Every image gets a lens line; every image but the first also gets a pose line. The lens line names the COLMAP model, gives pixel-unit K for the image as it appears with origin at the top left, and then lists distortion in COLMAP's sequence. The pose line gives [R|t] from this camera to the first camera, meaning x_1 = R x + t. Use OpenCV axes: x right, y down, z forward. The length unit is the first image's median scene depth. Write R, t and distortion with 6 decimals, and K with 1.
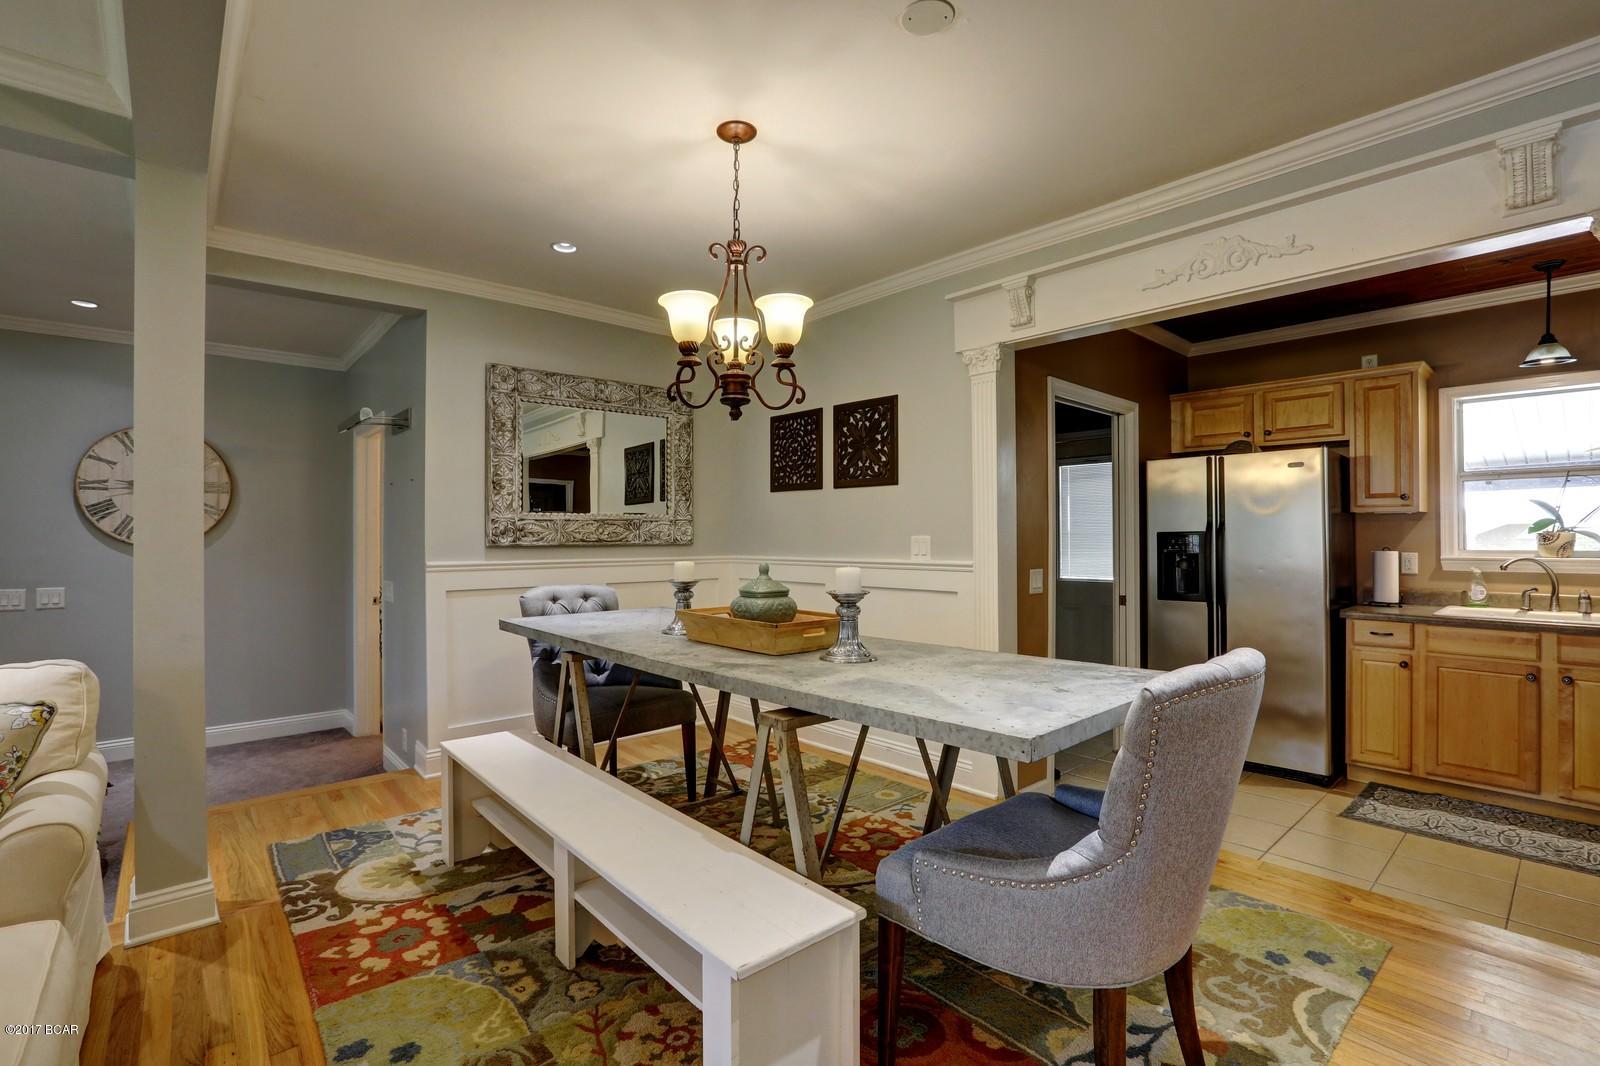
lens RADIAL K [[726.5, 0, 797.4], [0, 726.5, 533.4], [0, 0, 1]] dist [-0.041603, 0.011375]
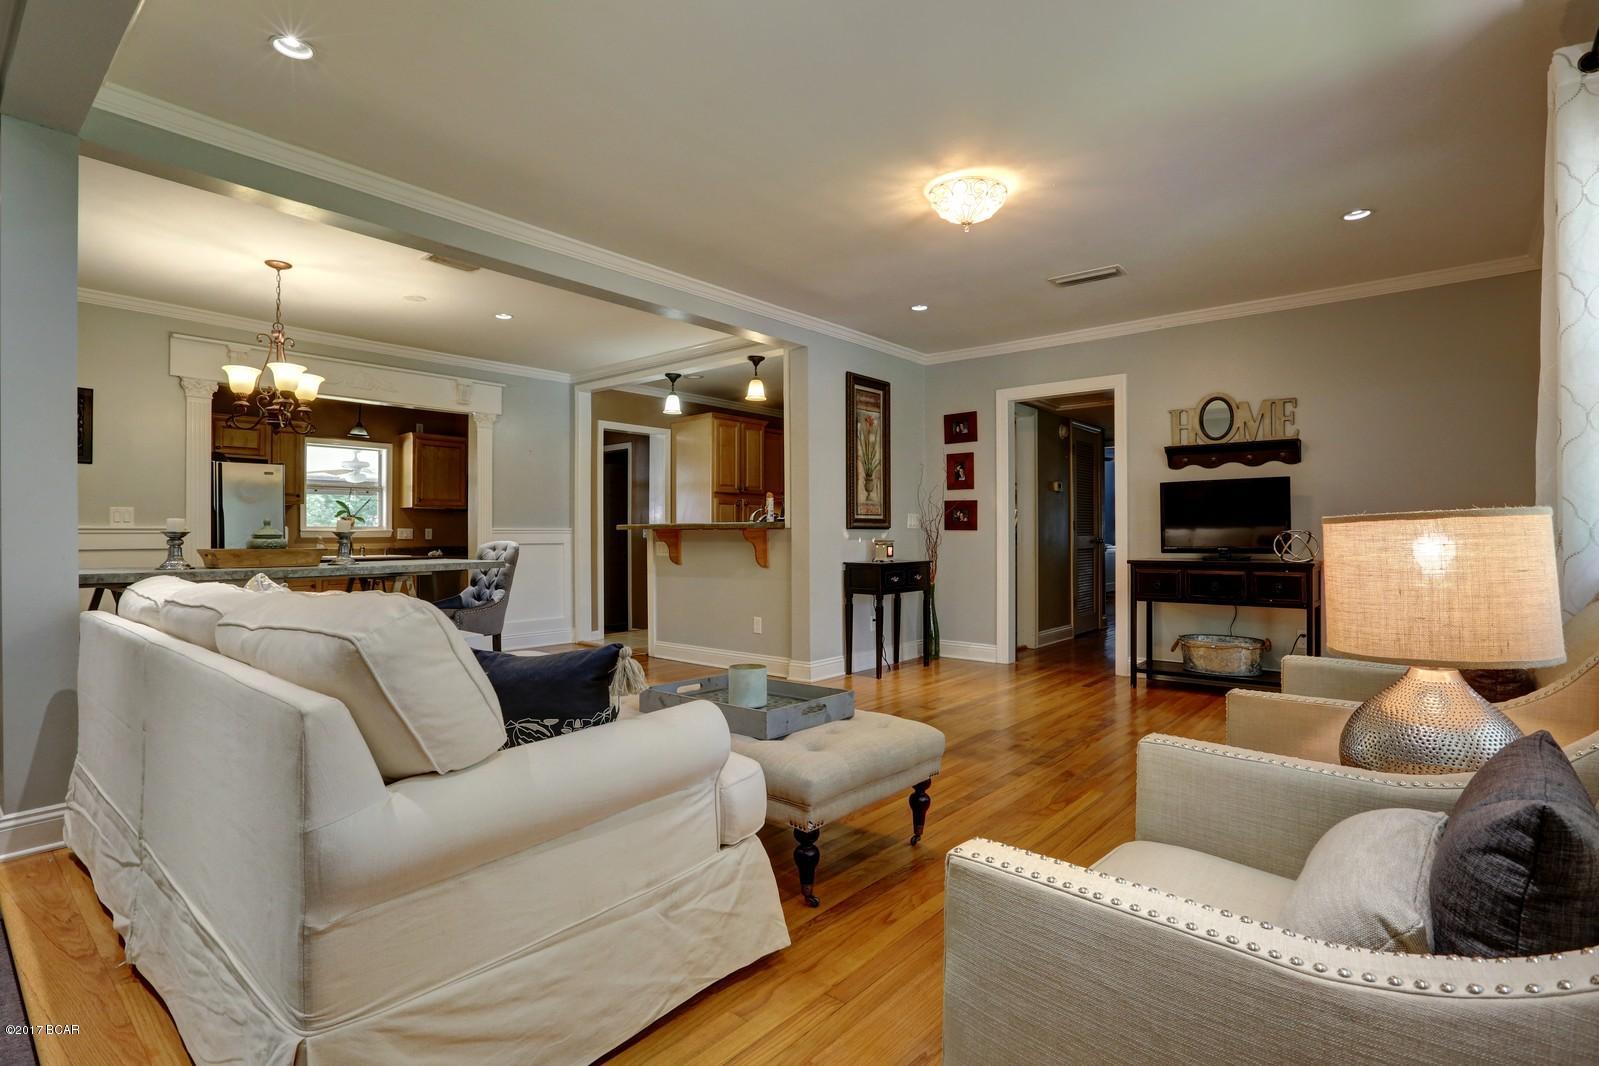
lens RADIAL K [[773.8, 0, 800.0], [0, 773.8, 532.6], [0, 0, 1]] dist [-0.011564, -0.000080]
pose [[-0.144828, 0.006657, 0.989435, -1.463820], [-0.000913, 0.999976, -0.006861, 0.061416], [-0.989456, -0.001897, -0.144818, 0.022639]]
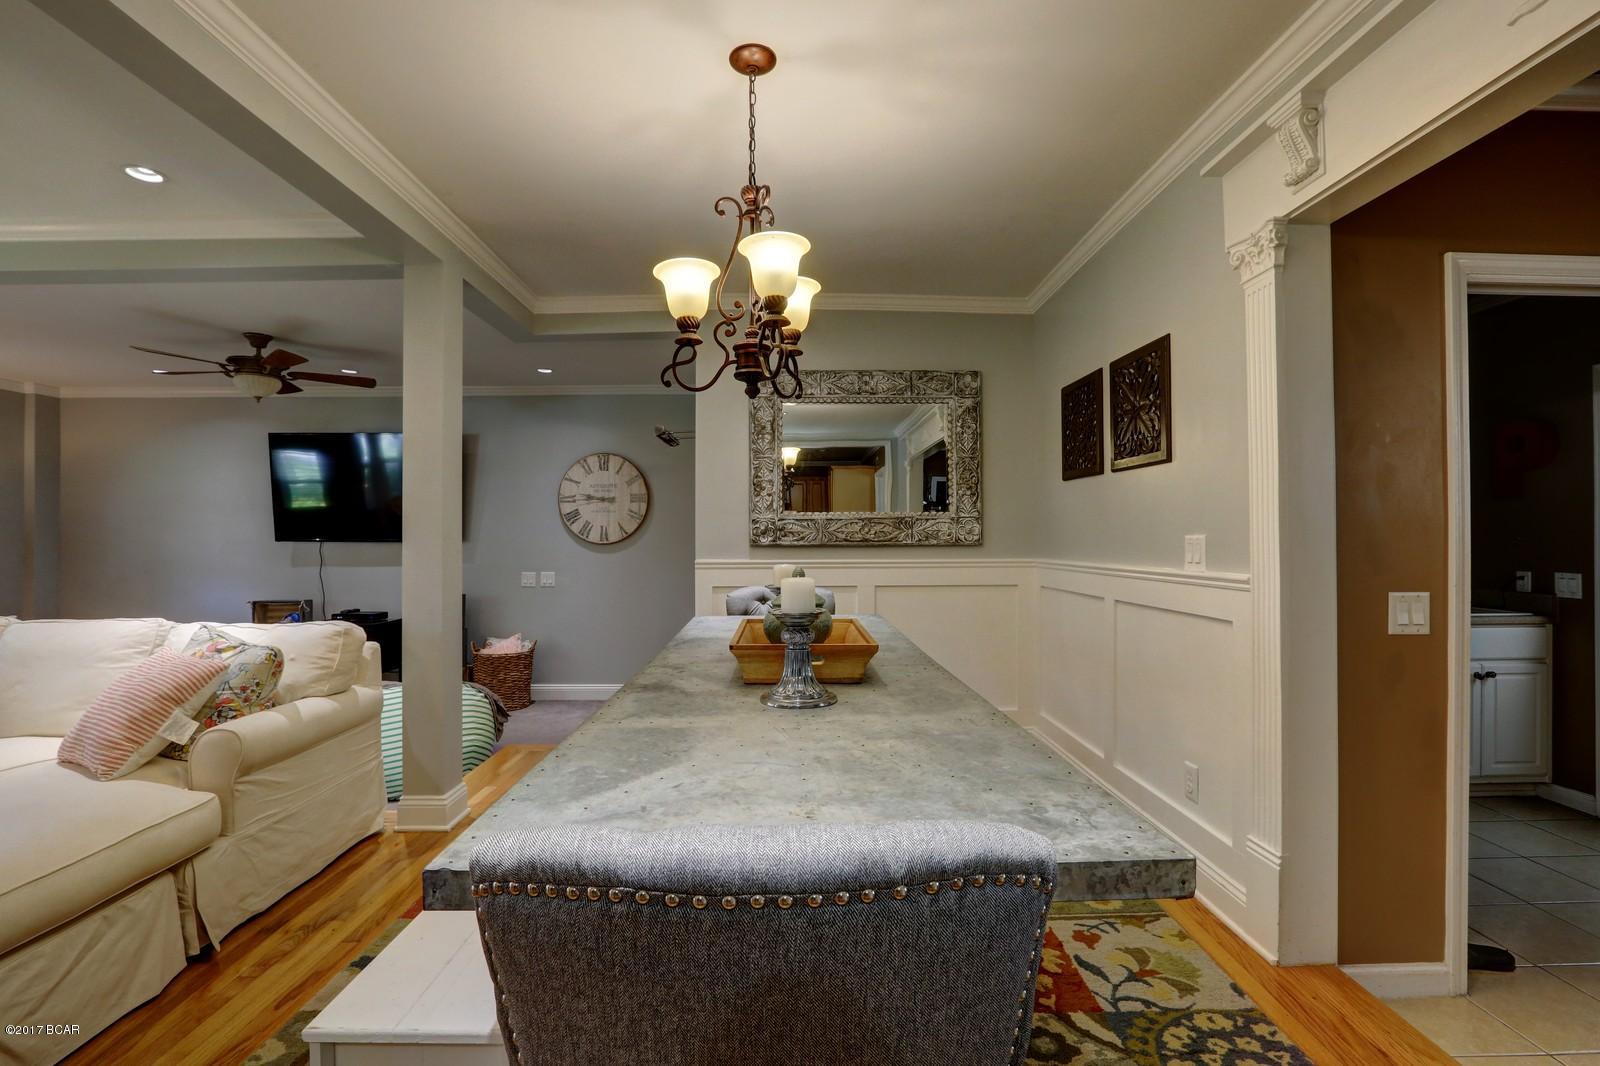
lens RADIAL K [[726.5, 0, 797.7], [0, 726.5, 531.9], [0, 0, 1]] dist [-0.041603, 0.011375]
pose [[0.758763, -0.004566, -0.651351, 0.357793], [0.003246, 0.999990, -0.003229, 0.002076], [0.651359, 0.000336, 0.758770, 0.277295]]
